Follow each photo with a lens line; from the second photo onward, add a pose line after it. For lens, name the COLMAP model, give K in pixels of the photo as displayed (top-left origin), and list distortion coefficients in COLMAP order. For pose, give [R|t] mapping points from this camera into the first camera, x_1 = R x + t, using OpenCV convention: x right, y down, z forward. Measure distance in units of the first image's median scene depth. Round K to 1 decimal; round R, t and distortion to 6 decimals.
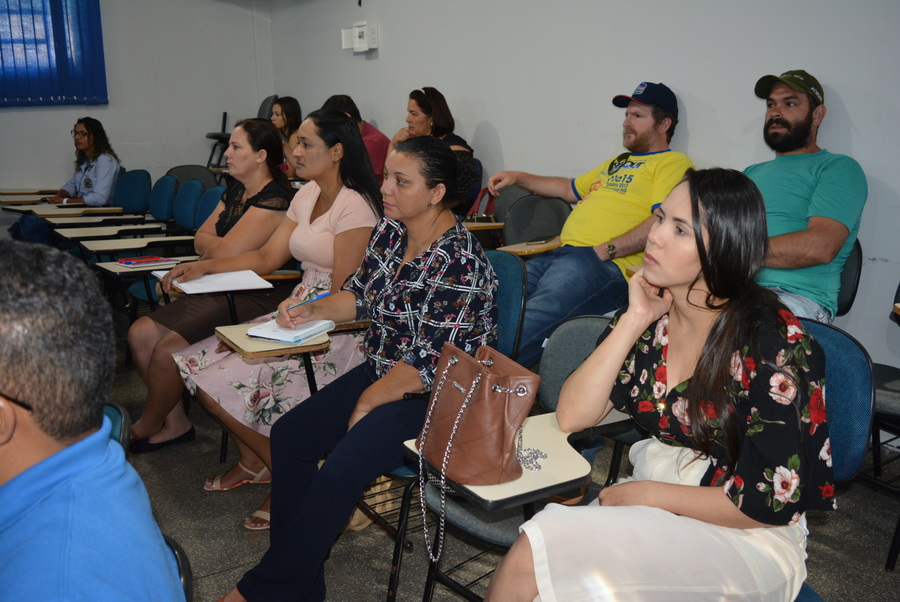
lens RADIAL K [[897.3, 0, 460.9], [0, 897.3, 268.9], [0, 0, 1]] dist [-0.080032, 0.000000]
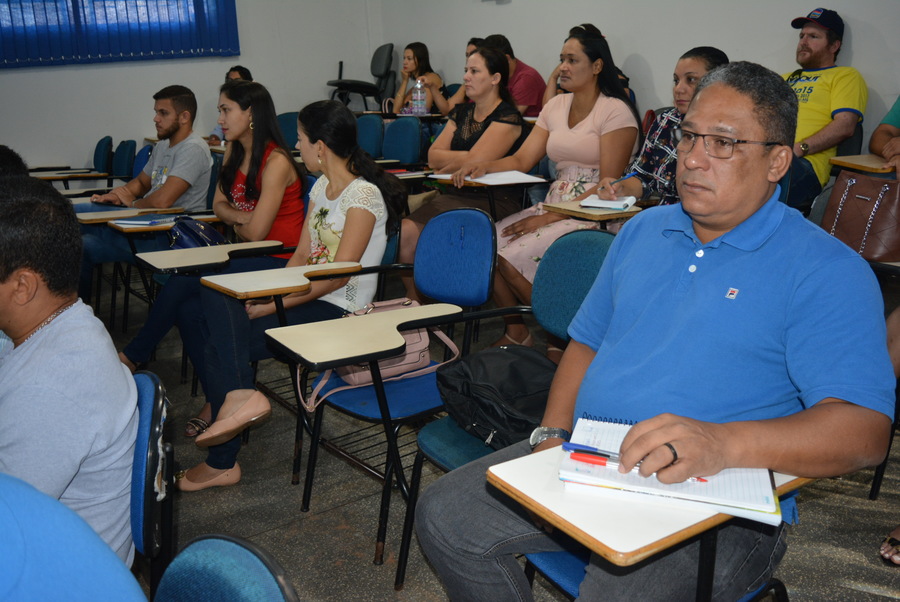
lens RADIAL K [[849.4, 0, 432.6], [0, 849.4, 297.4], [0, 0, 1]] dist [-0.032660, 0.000000]
pose [[0.999272, -0.025033, -0.028790, -0.289251], [0.027363, 0.996123, 0.083604, 0.066000], [0.026585, -0.084331, 0.996083, -0.137801]]
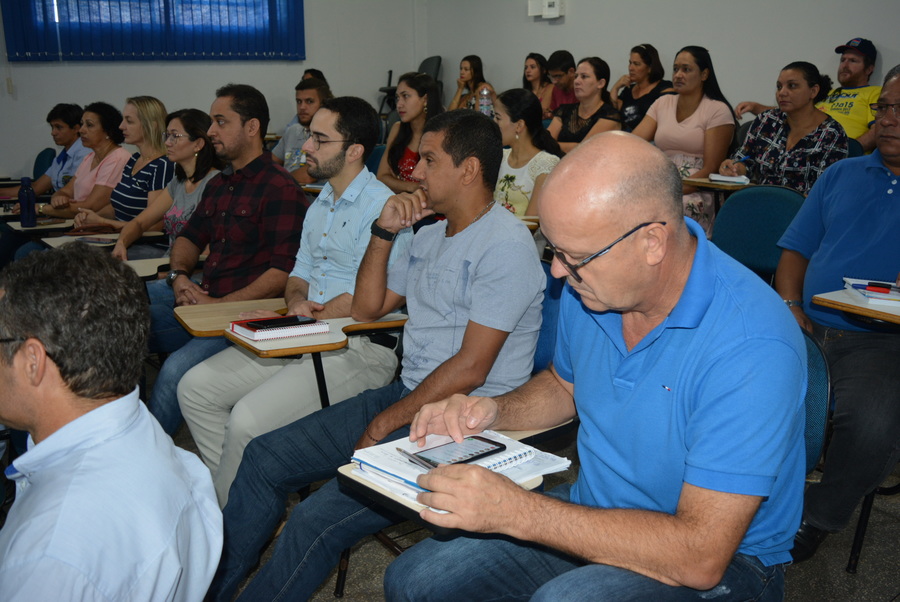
lens RADIAL K [[849.4, 0, 444.2], [0, 849.4, 293.0], [0, 0, 1]] dist [-0.032660, 0.000000]
pose [[0.998909, -0.001154, 0.046686, -0.549645], [-0.001434, 0.998466, 0.055353, 0.133917], [-0.046678, -0.055360, 0.997375, -0.352741]]
